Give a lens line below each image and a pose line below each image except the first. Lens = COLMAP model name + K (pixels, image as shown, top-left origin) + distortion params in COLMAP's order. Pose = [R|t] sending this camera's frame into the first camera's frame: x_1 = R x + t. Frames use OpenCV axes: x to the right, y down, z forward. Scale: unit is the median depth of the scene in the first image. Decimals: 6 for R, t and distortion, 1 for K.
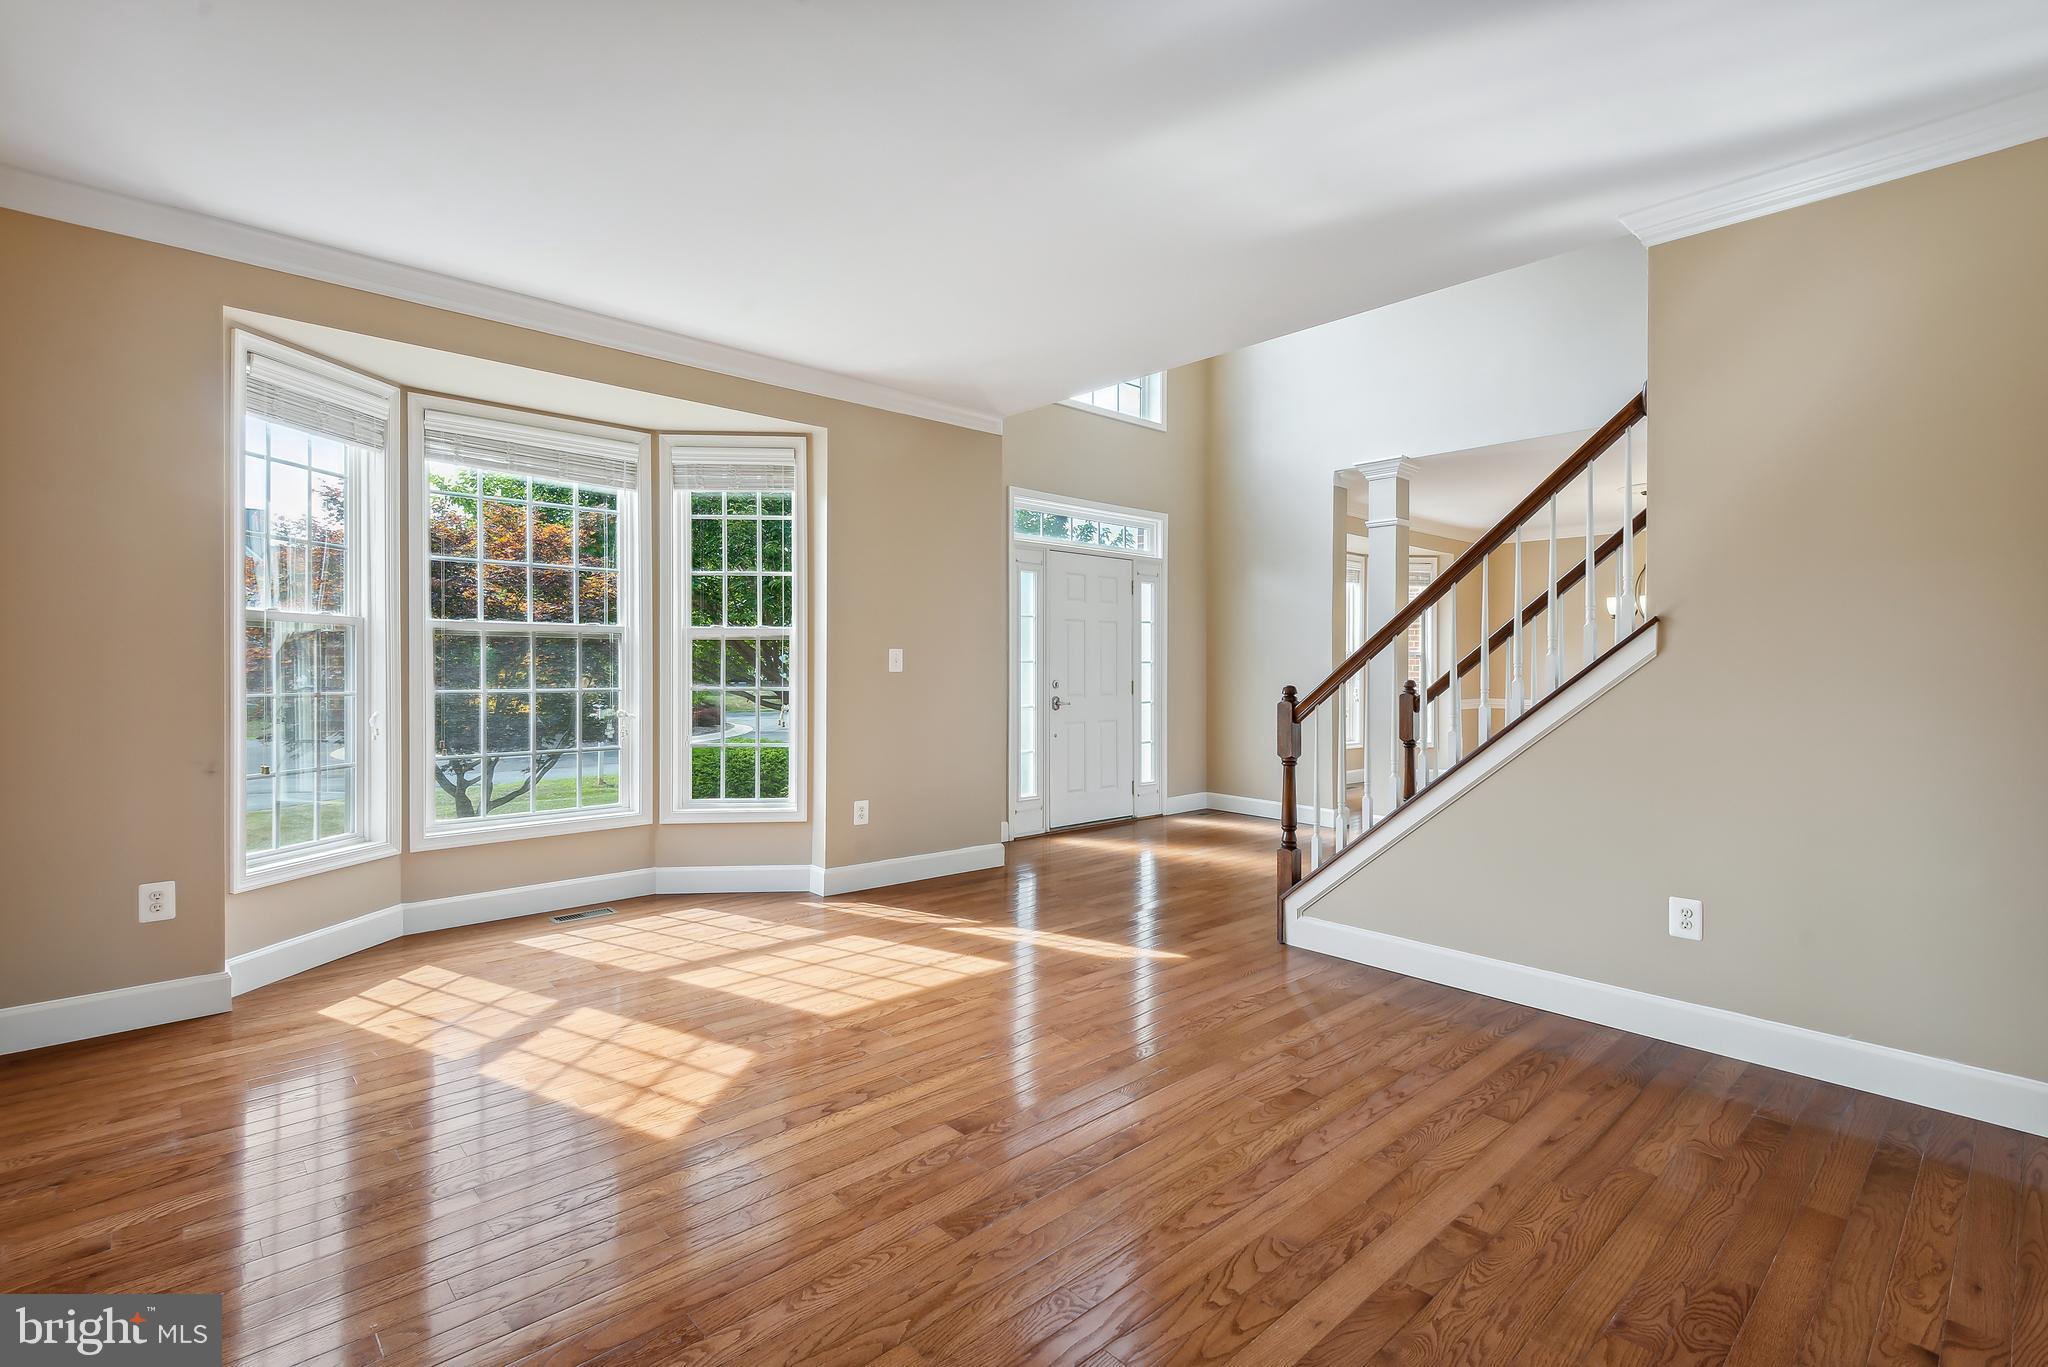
lens RADIAL K [[939.5, 0, 1026.2], [0, 939.5, 674.3], [0, 0, 1]] dist [0.015811, -0.002211]
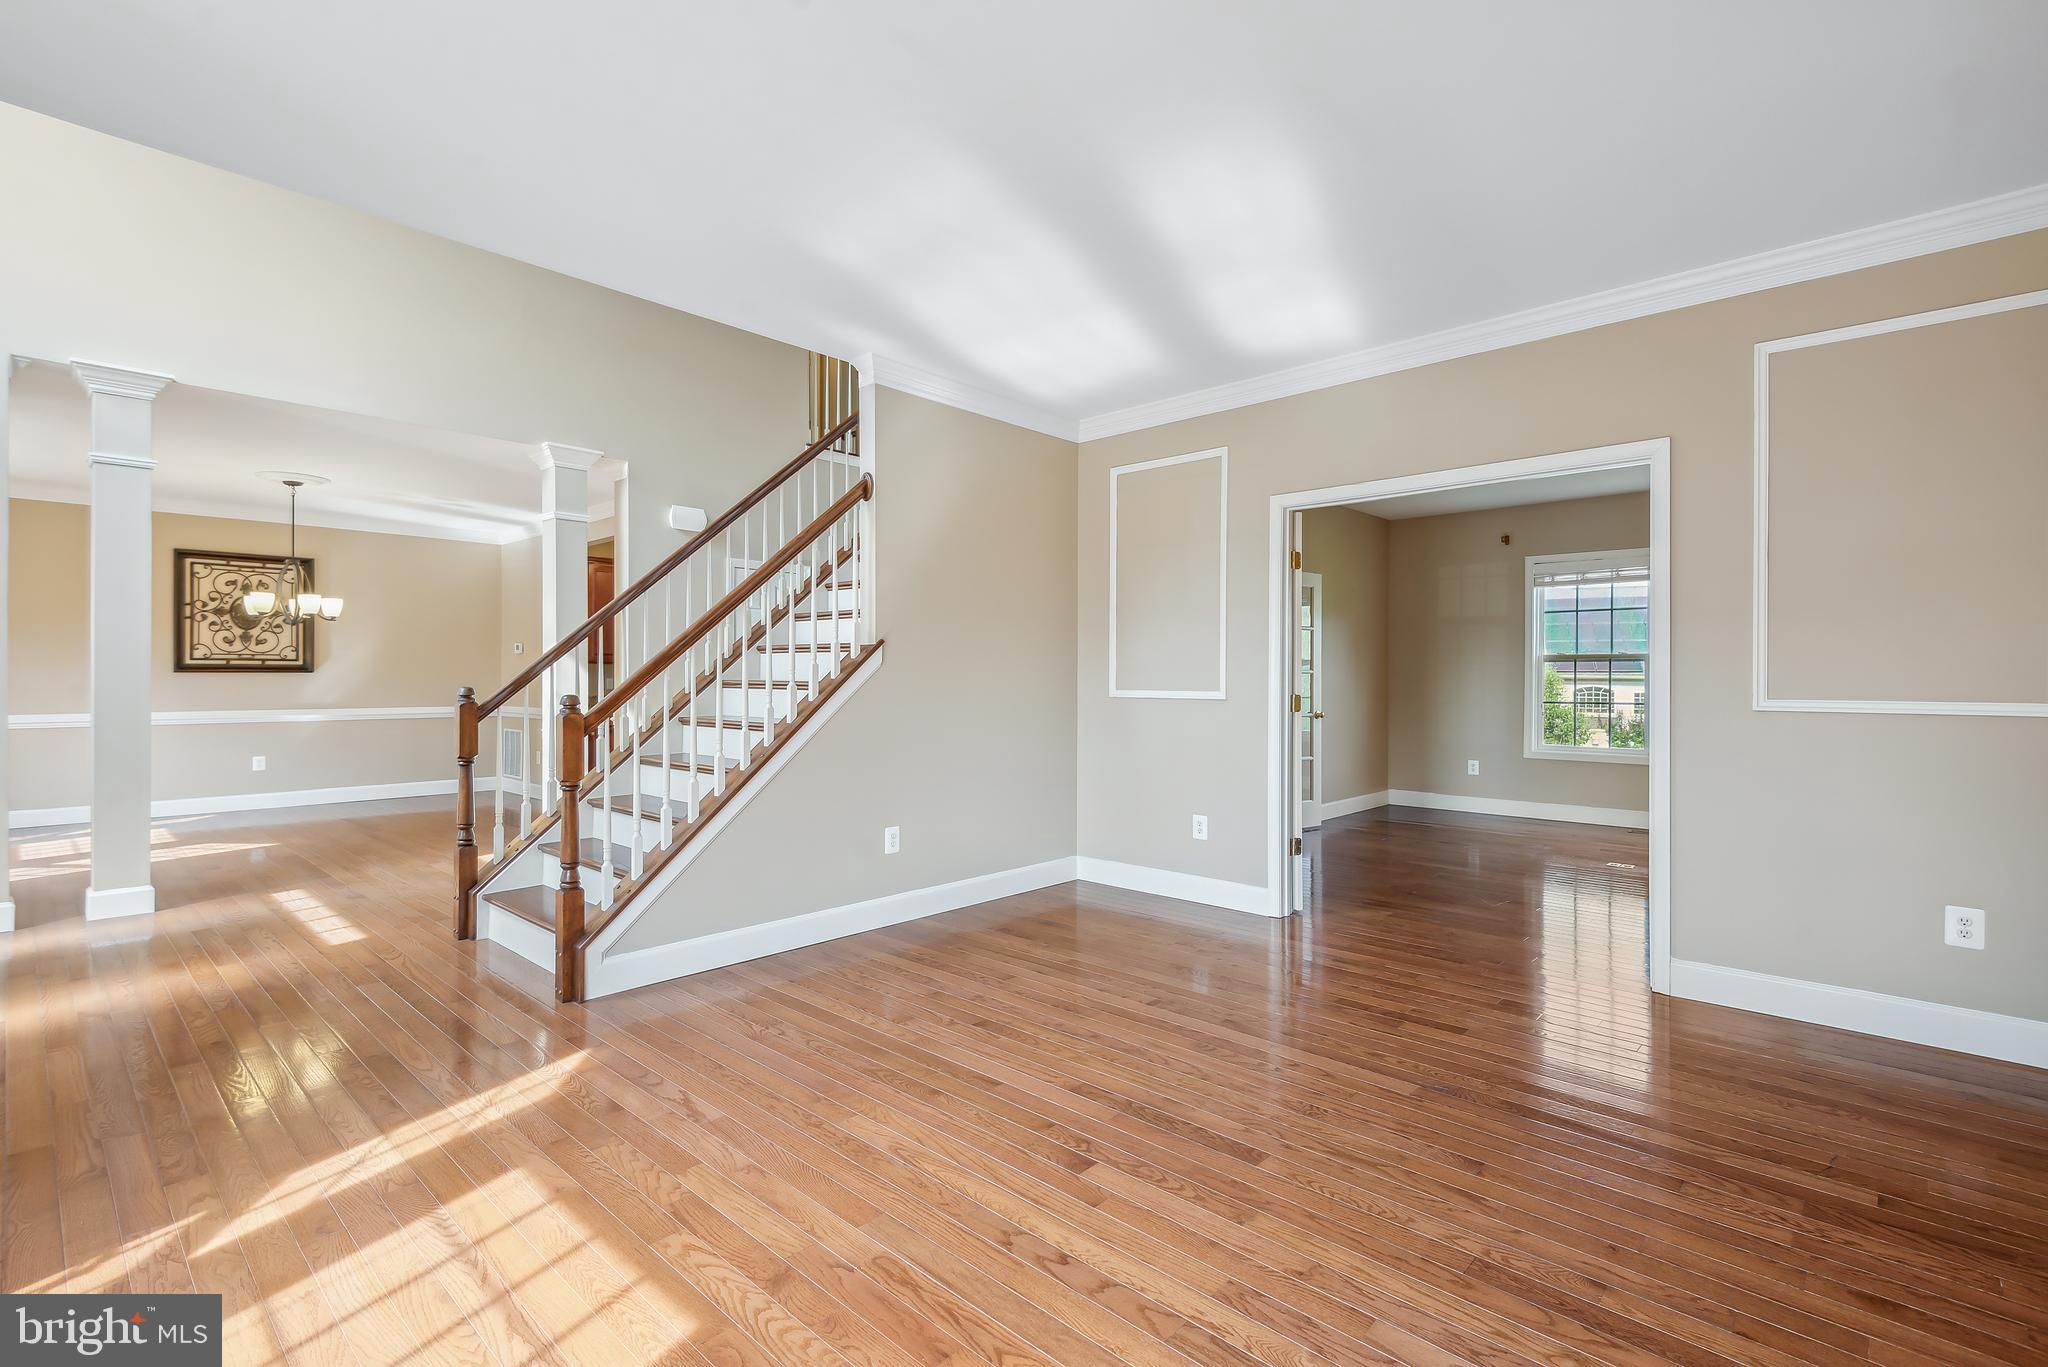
lens RADIAL K [[939.5, 0, 1010.2], [0, 939.5, 664.4], [0, 0, 1]] dist [0.015811, -0.002211]
pose [[-0.069643, 0.009322, 0.997528, -0.508107], [0.006002, 0.999942, -0.008926, -0.004200], [-0.997554, 0.005365, -0.069695, 0.574340]]
